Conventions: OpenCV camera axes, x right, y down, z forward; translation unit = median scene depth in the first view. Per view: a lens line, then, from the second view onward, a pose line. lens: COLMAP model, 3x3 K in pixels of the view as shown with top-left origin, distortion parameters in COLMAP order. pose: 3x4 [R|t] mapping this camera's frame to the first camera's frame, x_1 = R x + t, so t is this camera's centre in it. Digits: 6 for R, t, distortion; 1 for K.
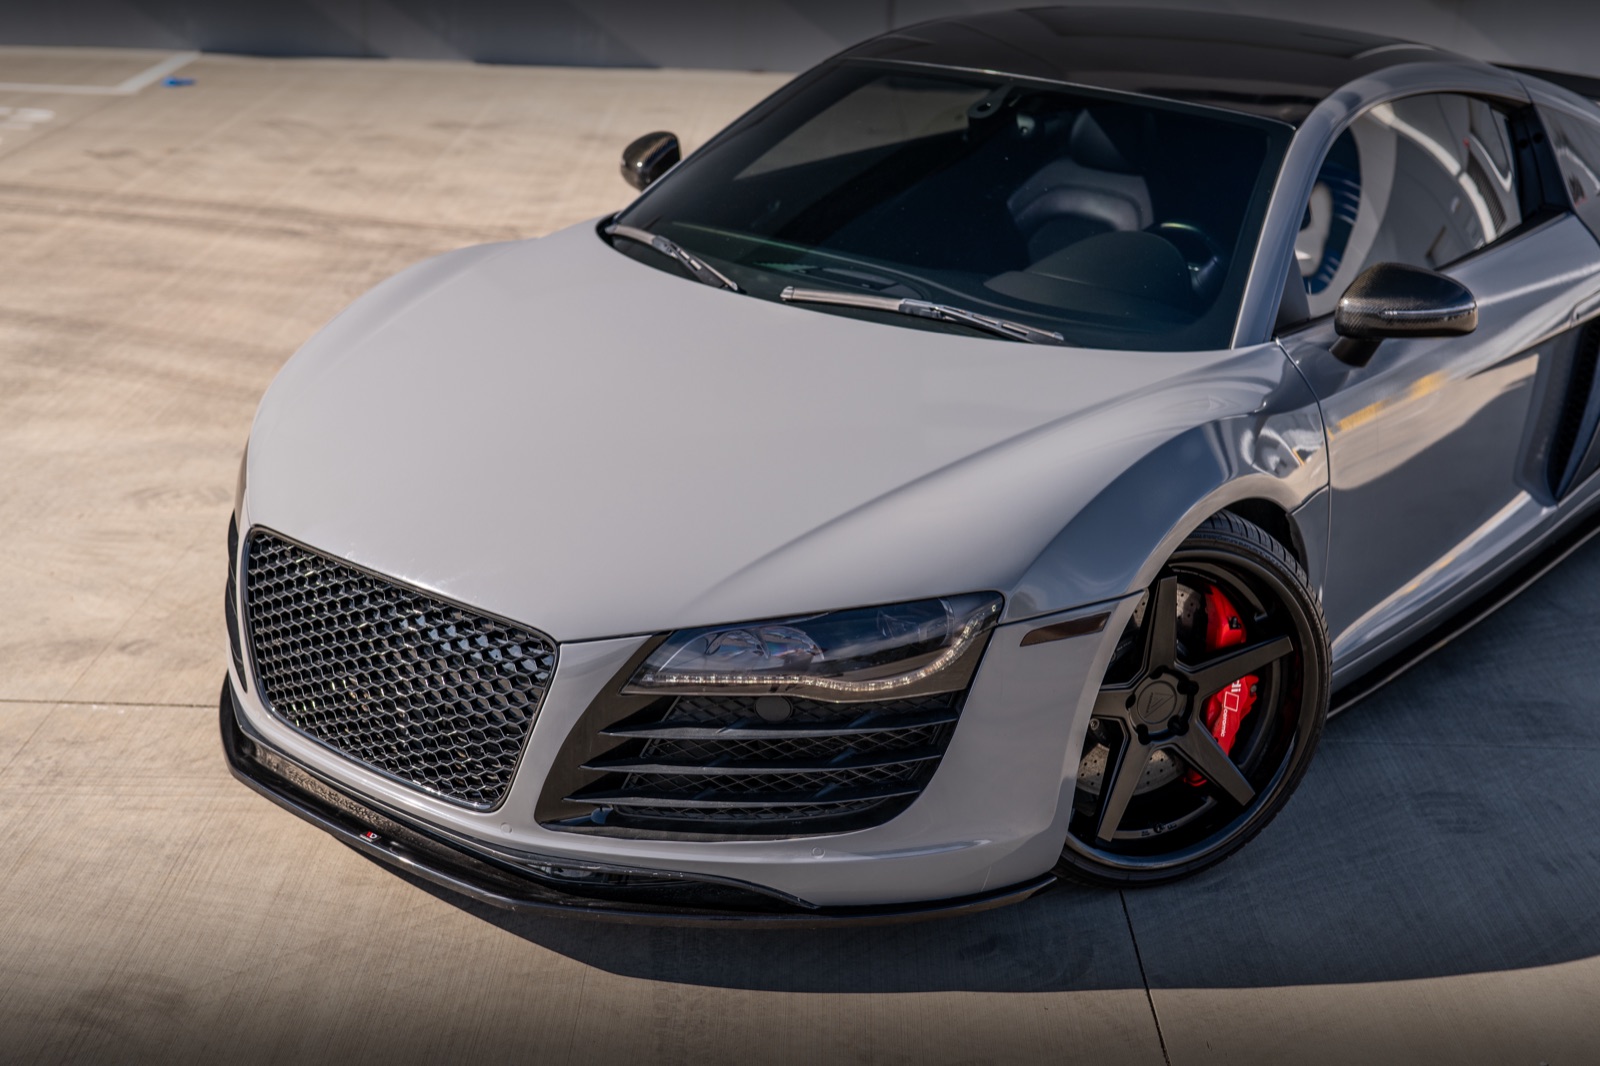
lens RADIAL K [[2148.3, 0, 801.5], [0, 2148.3, 527.9], [0, 0, 1]] dist [0.005442, 0.000000]
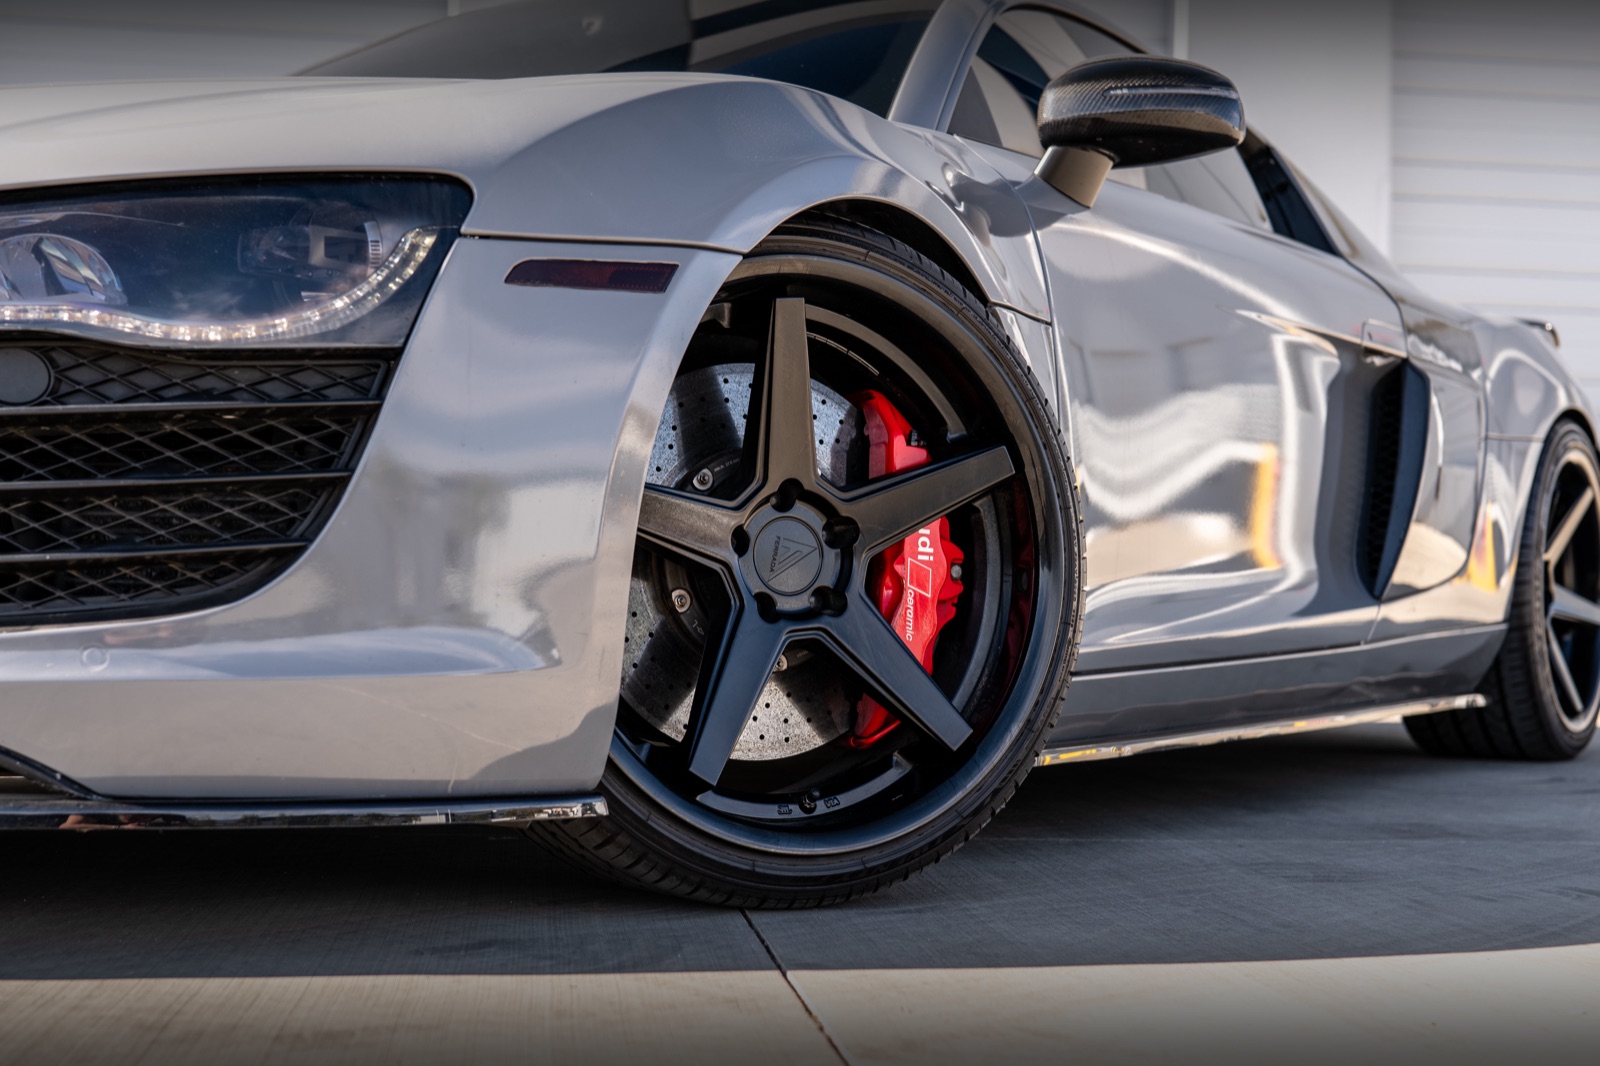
lens RADIAL K [[2148.3, 0, 763.0], [0, 2148.3, 547.3], [0, 0, 1]] dist [0.005442, 0.000000]
pose [[0.993955, -0.007932, 0.109503, 0.089598], [0.046207, 0.934976, -0.351687, 0.259451], [-0.099594, 0.354621, 0.929691, 0.437343]]
